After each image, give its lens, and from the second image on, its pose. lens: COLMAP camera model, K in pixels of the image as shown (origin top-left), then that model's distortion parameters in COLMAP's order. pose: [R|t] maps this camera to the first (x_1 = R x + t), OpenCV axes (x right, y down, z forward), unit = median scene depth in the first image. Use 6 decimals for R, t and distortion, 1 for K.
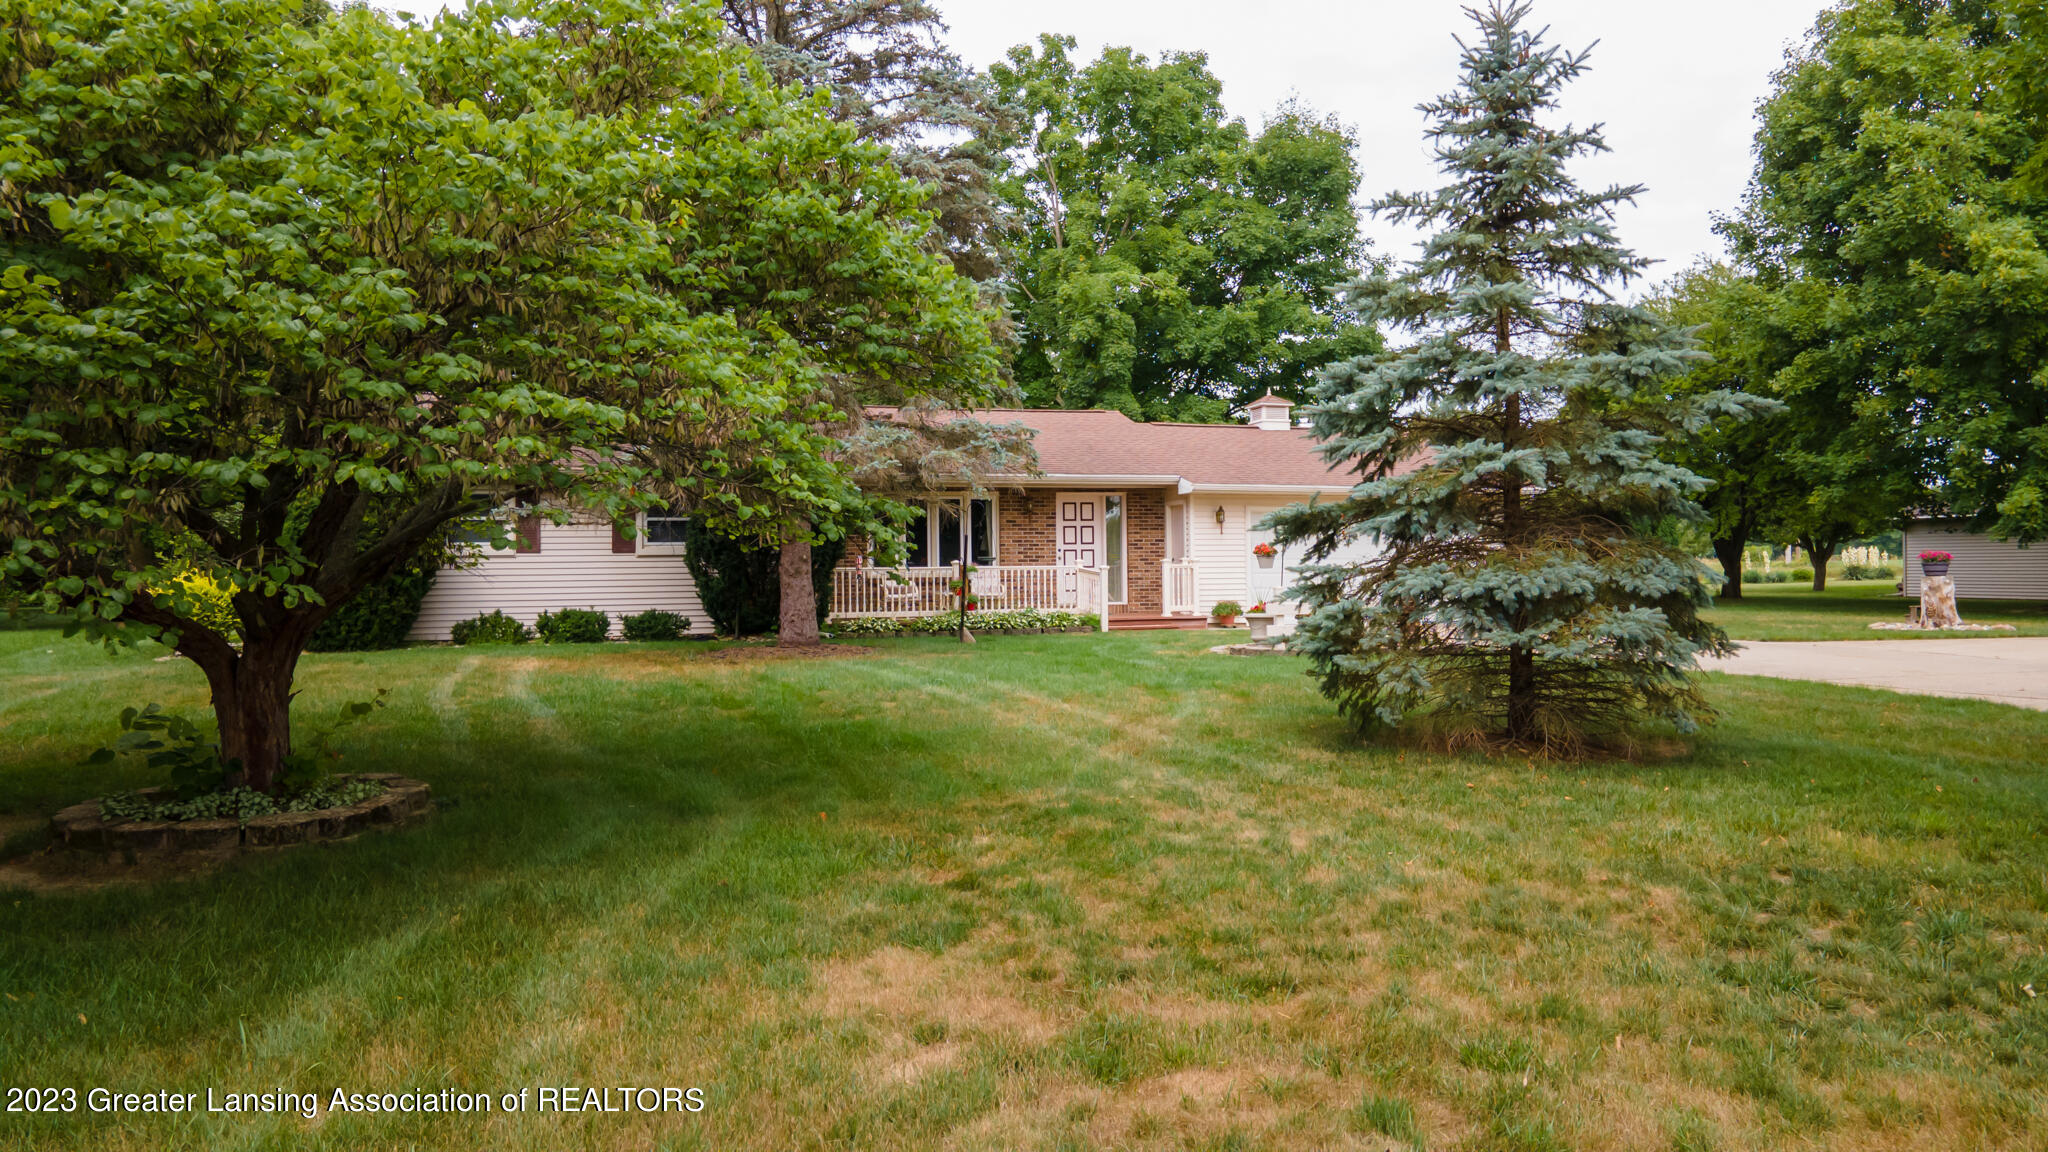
lens RADIAL K [[1547.9, 0, 1024.2], [0, 1547.9, 575.1], [0, 0, 1]] dist [0.000282, -0.000693]
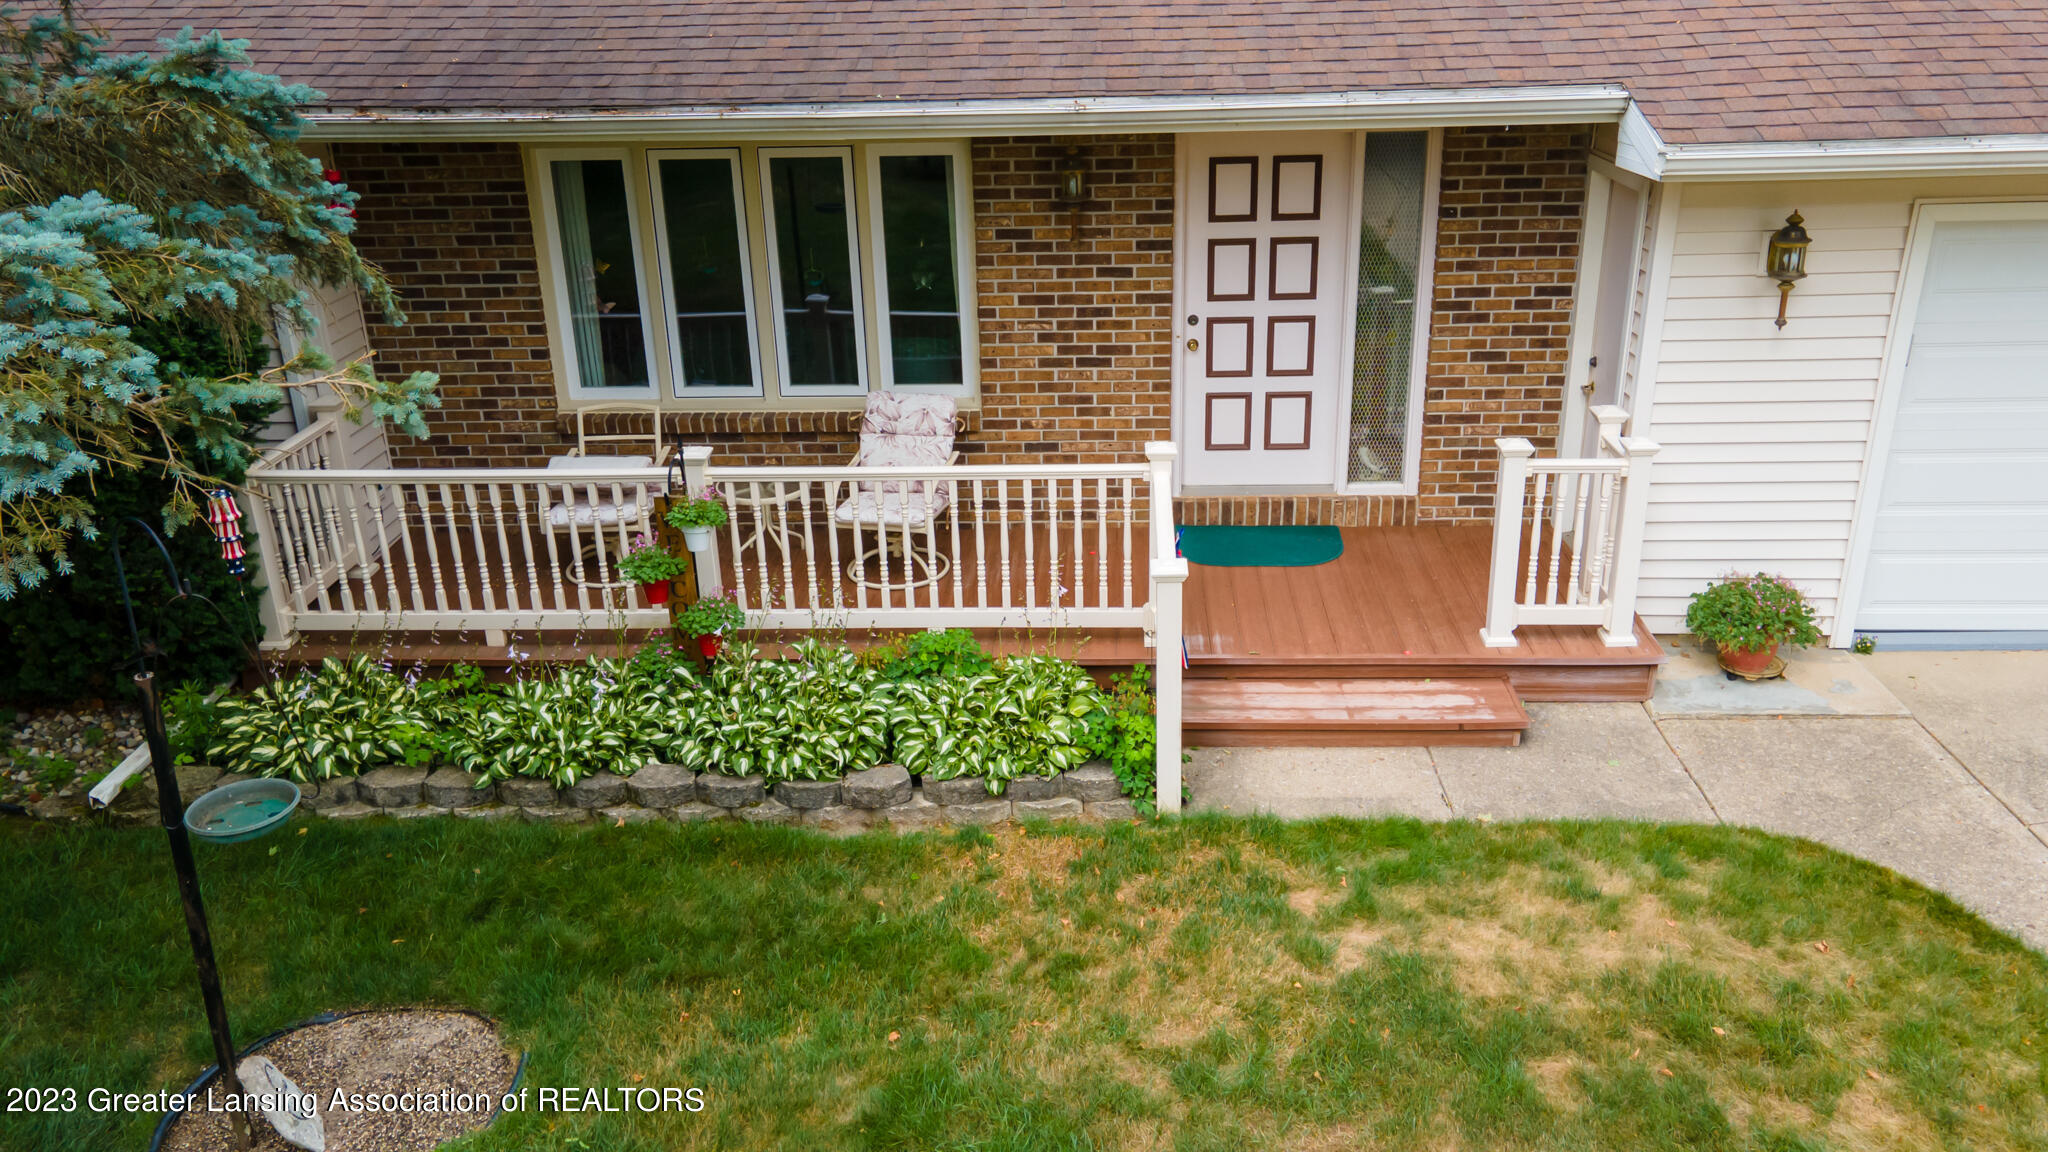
lens RADIAL K [[1547.9, 0, 1022.9], [0, 1547.9, 572.2], [0, 0, 1]] dist [0.000282, -0.000693]
pose [[0.932750, 0.124245, -0.338439, 0.102262], [0.016827, 0.922714, 0.385117, -0.089353], [0.360131, -0.364913, 0.858571, 0.720118]]
